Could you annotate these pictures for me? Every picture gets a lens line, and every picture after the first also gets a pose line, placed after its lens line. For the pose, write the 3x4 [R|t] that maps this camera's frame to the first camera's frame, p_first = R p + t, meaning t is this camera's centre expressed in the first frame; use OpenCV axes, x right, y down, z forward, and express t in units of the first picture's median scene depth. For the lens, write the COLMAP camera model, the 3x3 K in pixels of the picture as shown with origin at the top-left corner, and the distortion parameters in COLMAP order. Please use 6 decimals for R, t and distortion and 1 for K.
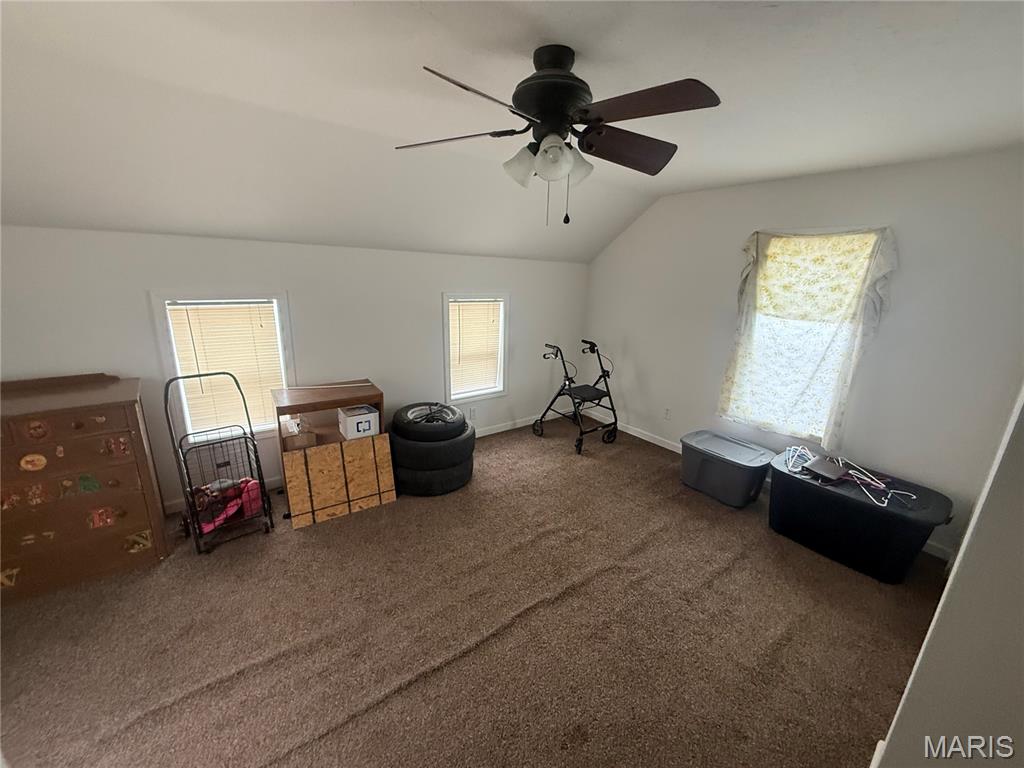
lens RADIAL K [[408.1, 0, 509.4], [0, 408.1, 385.6], [0, 0, 1]] dist [-0.001070, -0.000056]
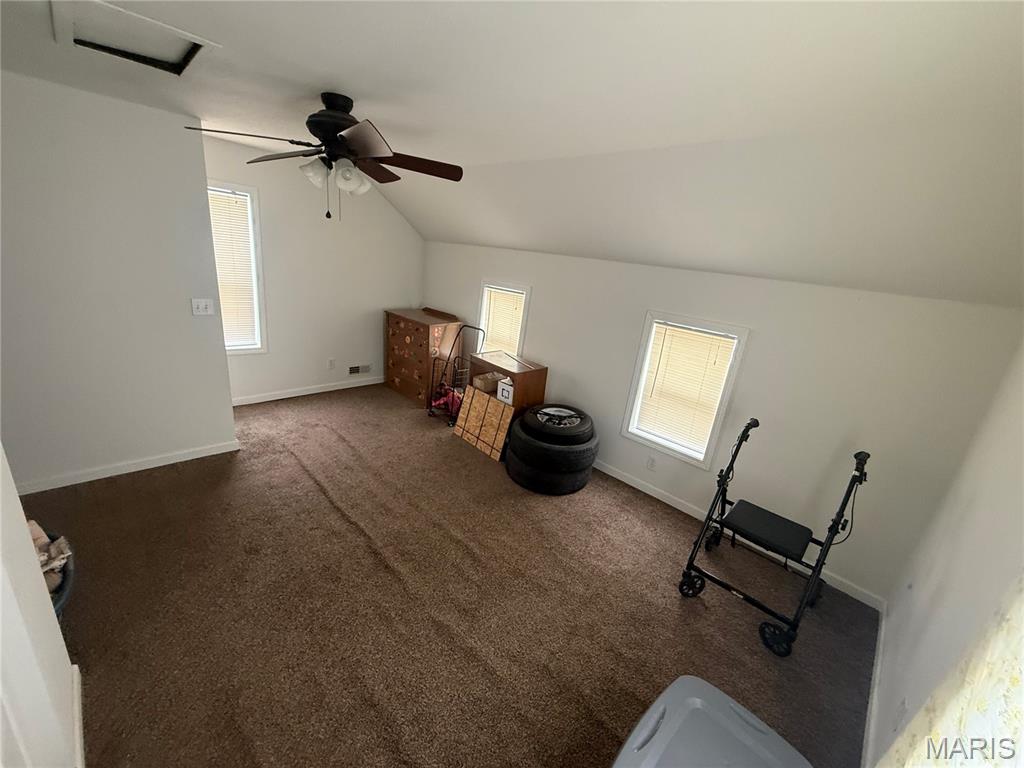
lens RADIAL K [[408.1, 0, 509.4], [0, 408.1, 385.6], [0, 0, 1]] dist [-0.001070, -0.000056]
pose [[0.139301, 0.282117, -0.949213, 0.823859], [-0.366837, 0.905062, 0.215160, -0.195504], [0.919797, 0.318234, 0.229567, 0.705389]]
